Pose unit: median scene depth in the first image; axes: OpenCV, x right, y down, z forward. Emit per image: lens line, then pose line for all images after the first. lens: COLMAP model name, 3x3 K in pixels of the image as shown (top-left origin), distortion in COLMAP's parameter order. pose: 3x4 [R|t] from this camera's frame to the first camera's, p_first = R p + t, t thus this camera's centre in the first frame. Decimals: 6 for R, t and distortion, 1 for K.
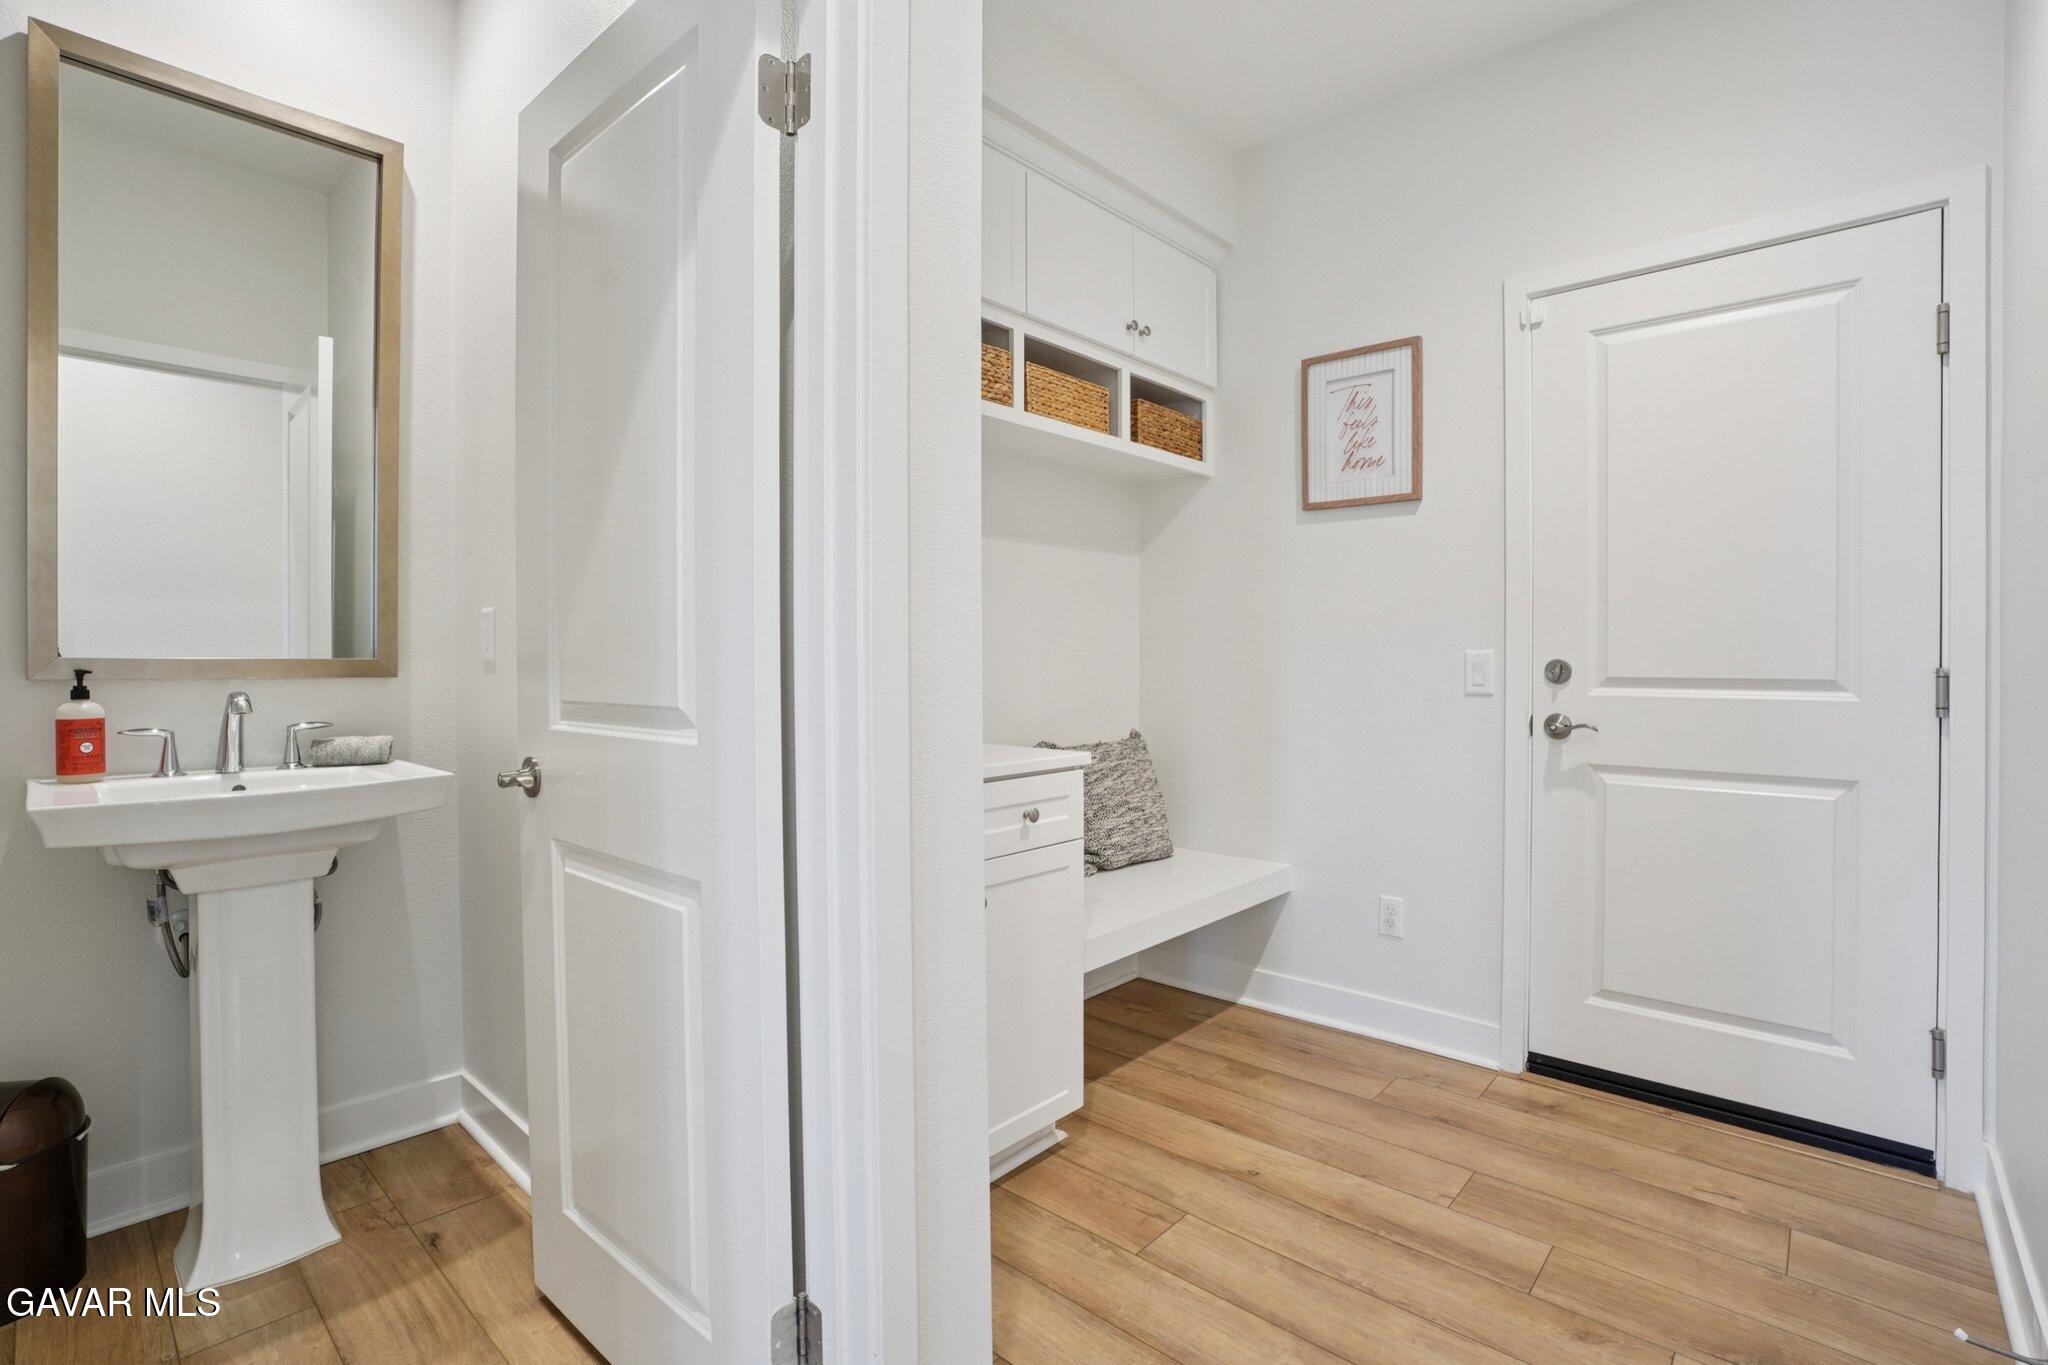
lens RADIAL K [[952.5, 0, 1015.3], [0, 952.5, 655.4], [0, 0, 1]] dist [-0.029359, -0.000648]
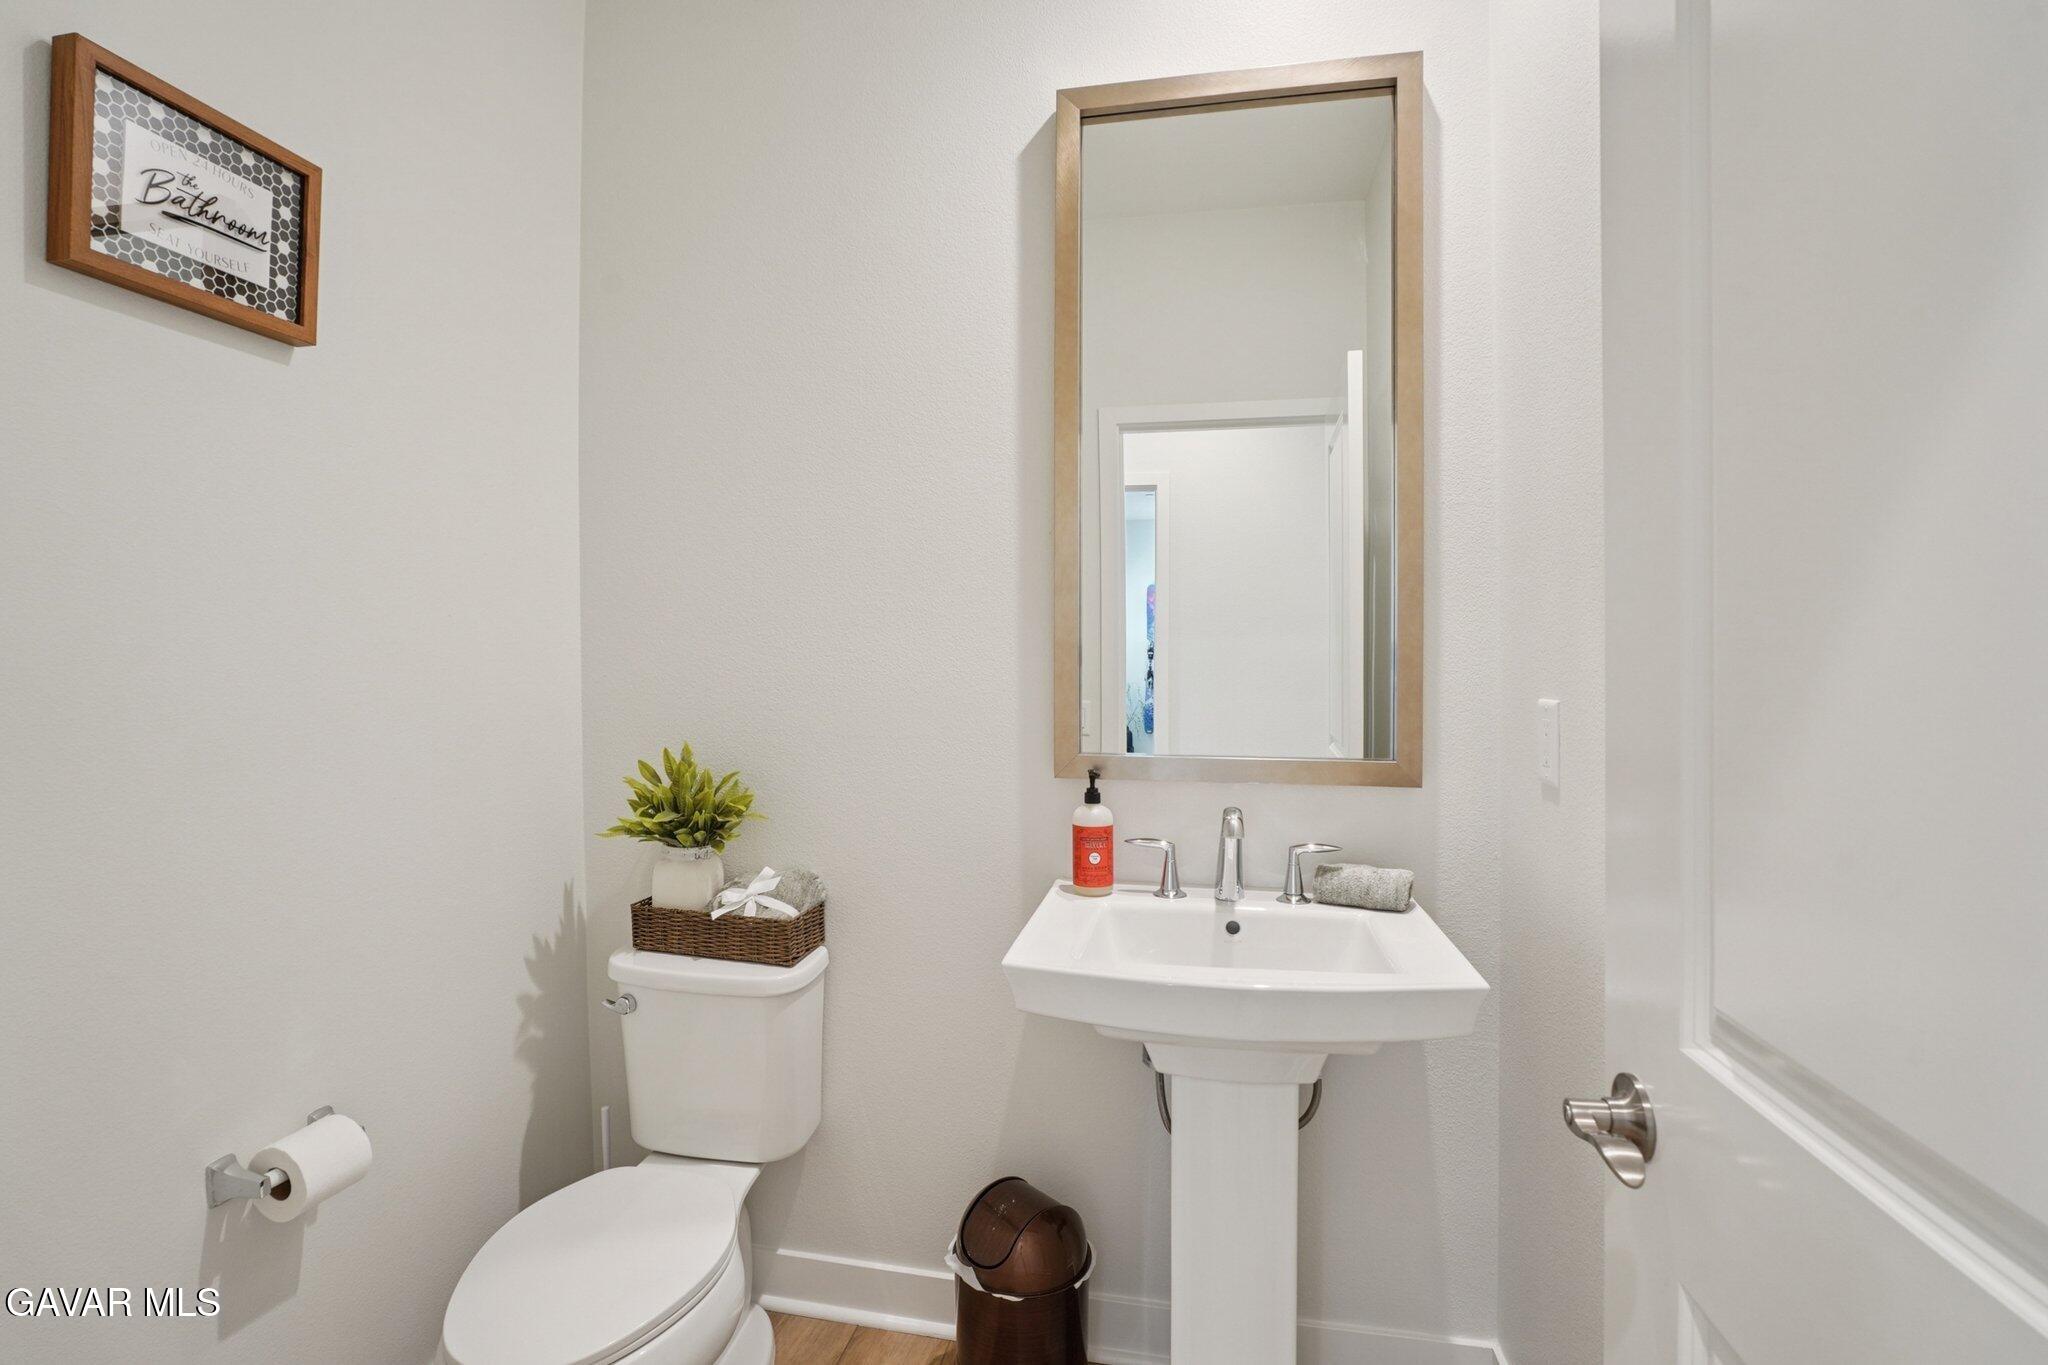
lens RADIAL K [[952.5, 0, 1015.3], [0, 952.5, 655.4], [0, 0, 1]] dist [-0.029359, -0.000648]
pose [[0.522444, 0.006563, -0.852648, -0.217217], [-0.002355, 0.999978, 0.006254, -0.090426], [0.852670, -0.001260, 0.522448, 0.383631]]
